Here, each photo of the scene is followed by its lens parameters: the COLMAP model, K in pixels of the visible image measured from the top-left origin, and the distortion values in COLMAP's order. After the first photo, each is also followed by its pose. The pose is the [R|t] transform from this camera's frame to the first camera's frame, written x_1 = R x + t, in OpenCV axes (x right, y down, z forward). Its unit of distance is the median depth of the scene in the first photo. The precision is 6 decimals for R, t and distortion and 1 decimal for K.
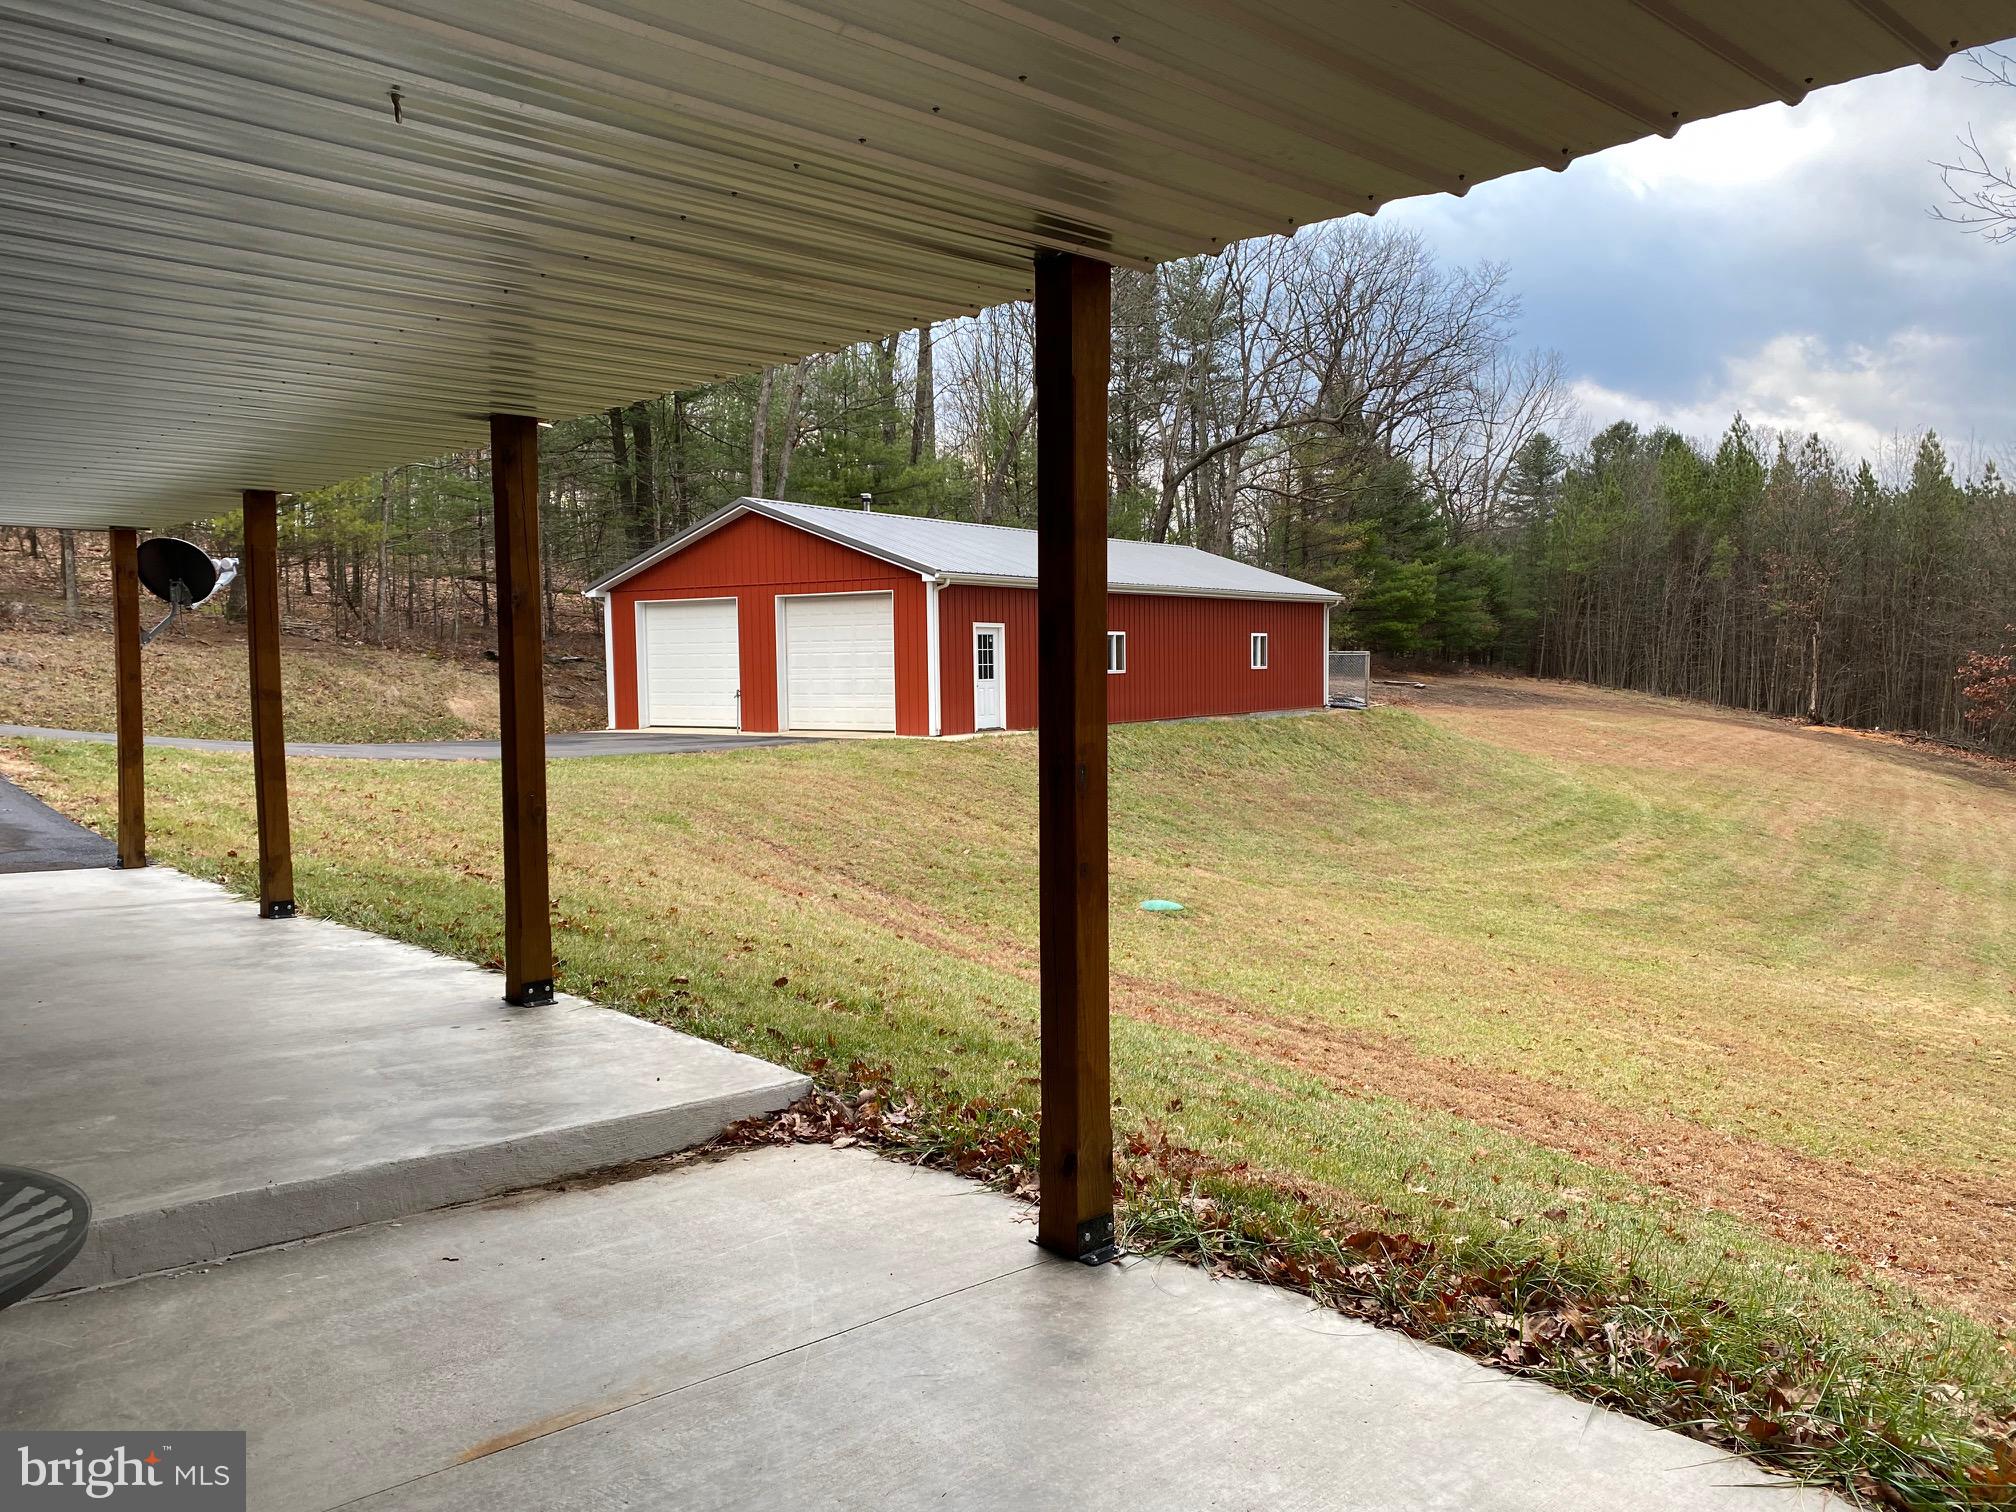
lens RADIAL K [[1513.8, 0, 1008.0], [0, 1513.8, 756.0], [0, 0, 1]] dist [0.003226, -0.000615]
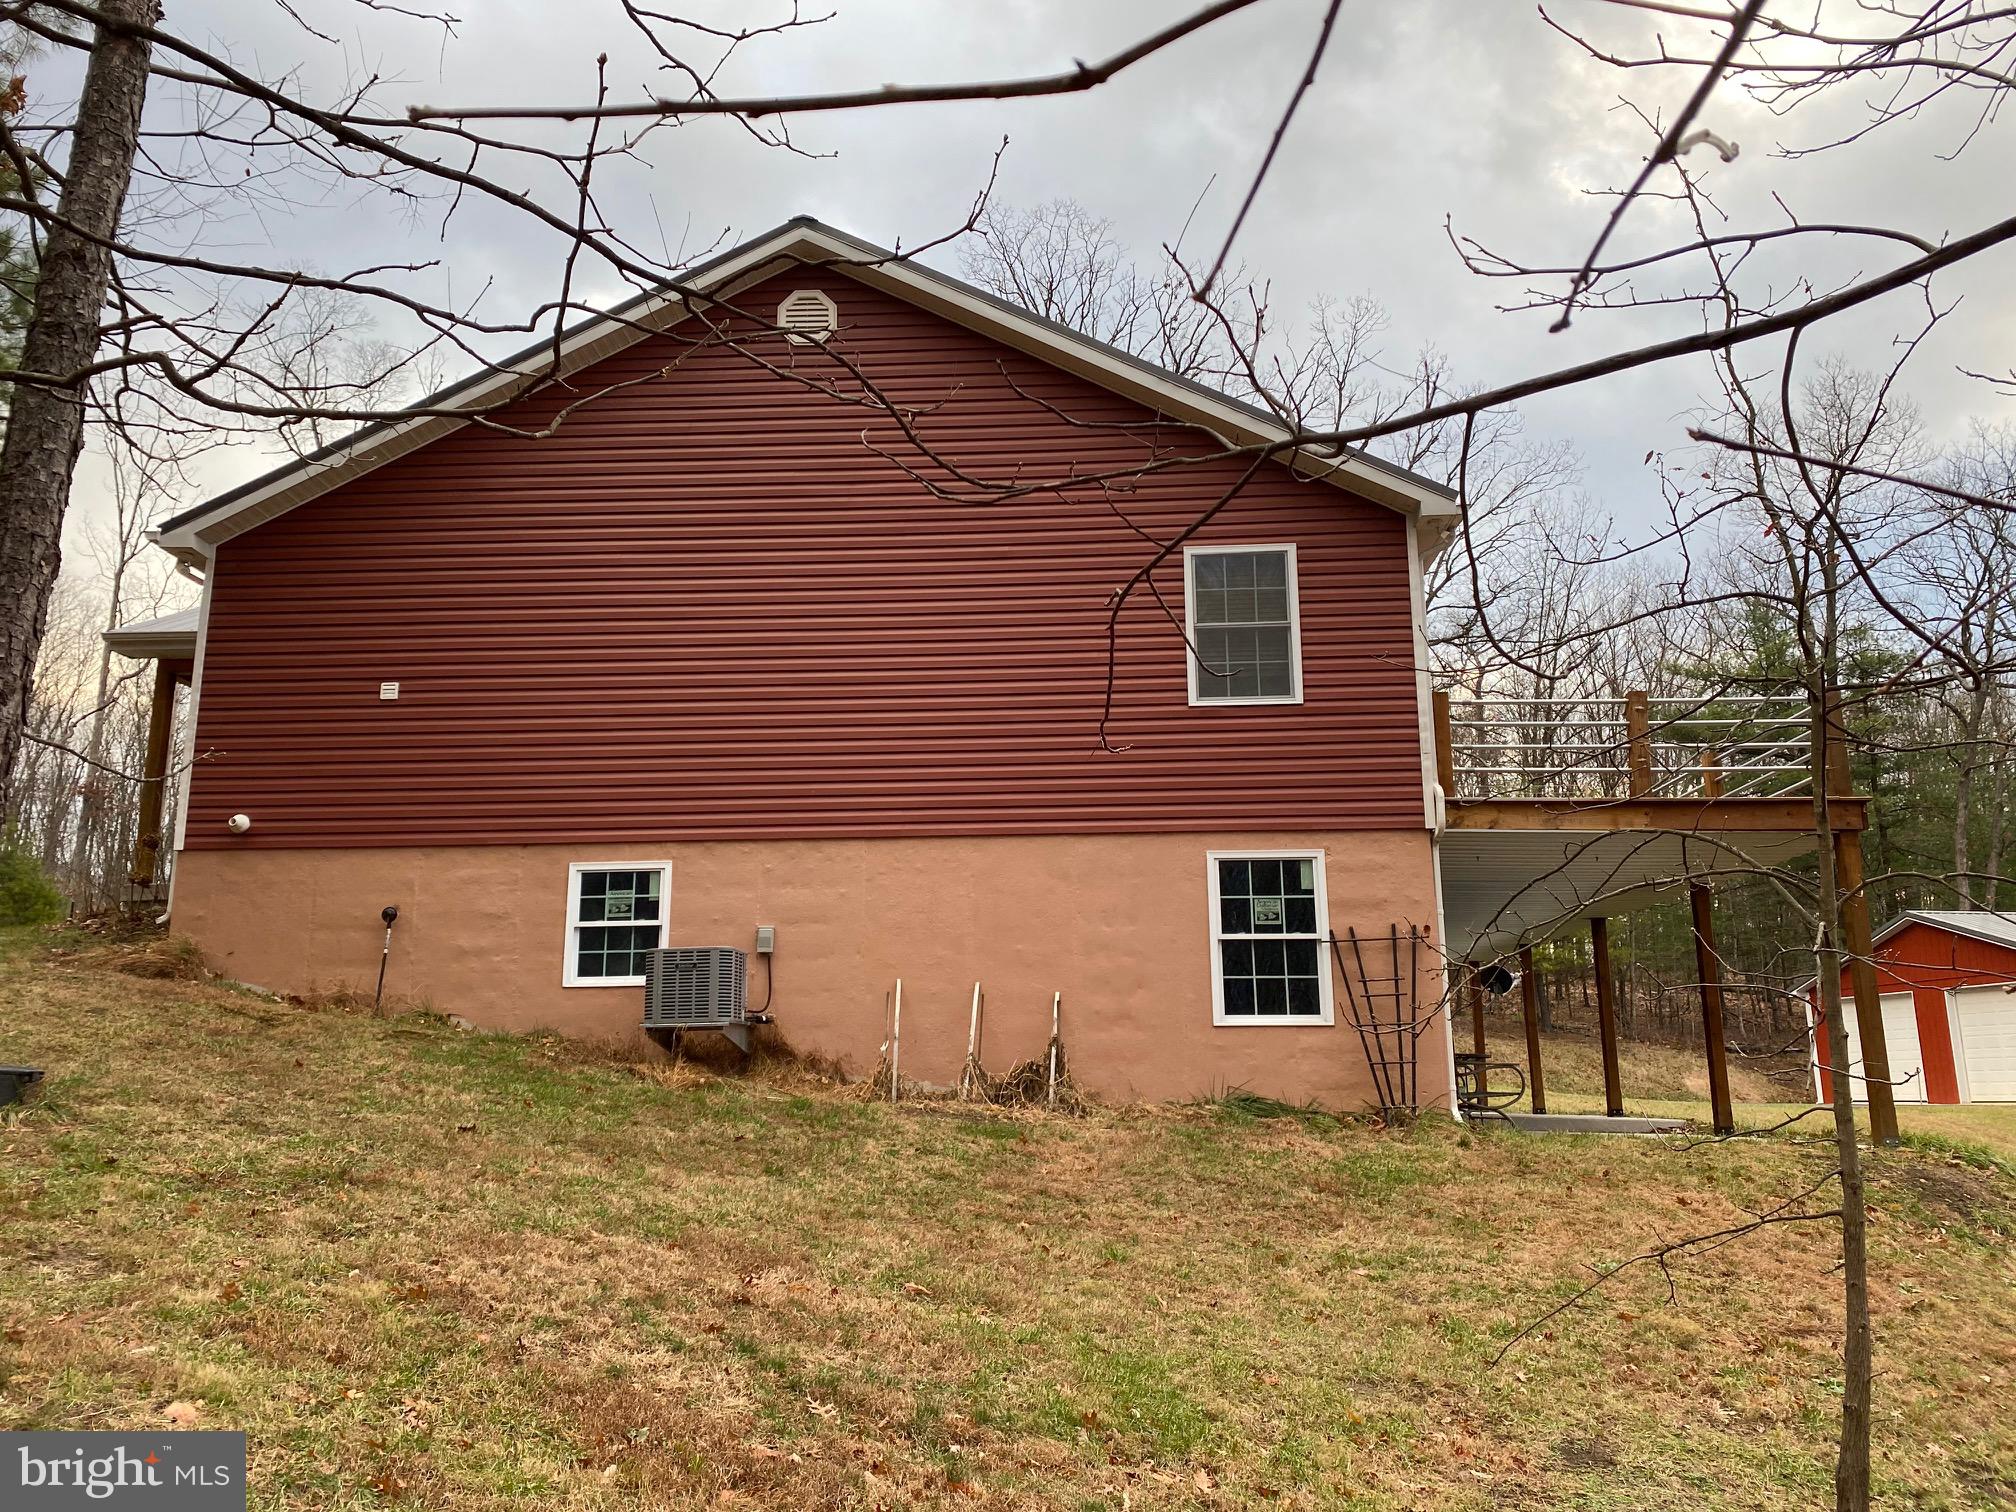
lens RADIAL K [[1513.8, 0, 1008.0], [0, 1513.8, 756.0], [0, 0, 1]] dist [0.003226, -0.000615]
pose [[0.692896, -0.151921, -0.704852, 0.199787], [-0.047181, 0.965903, -0.254567, 0.056270], [0.719492, 0.209644, 0.662103, -0.368441]]
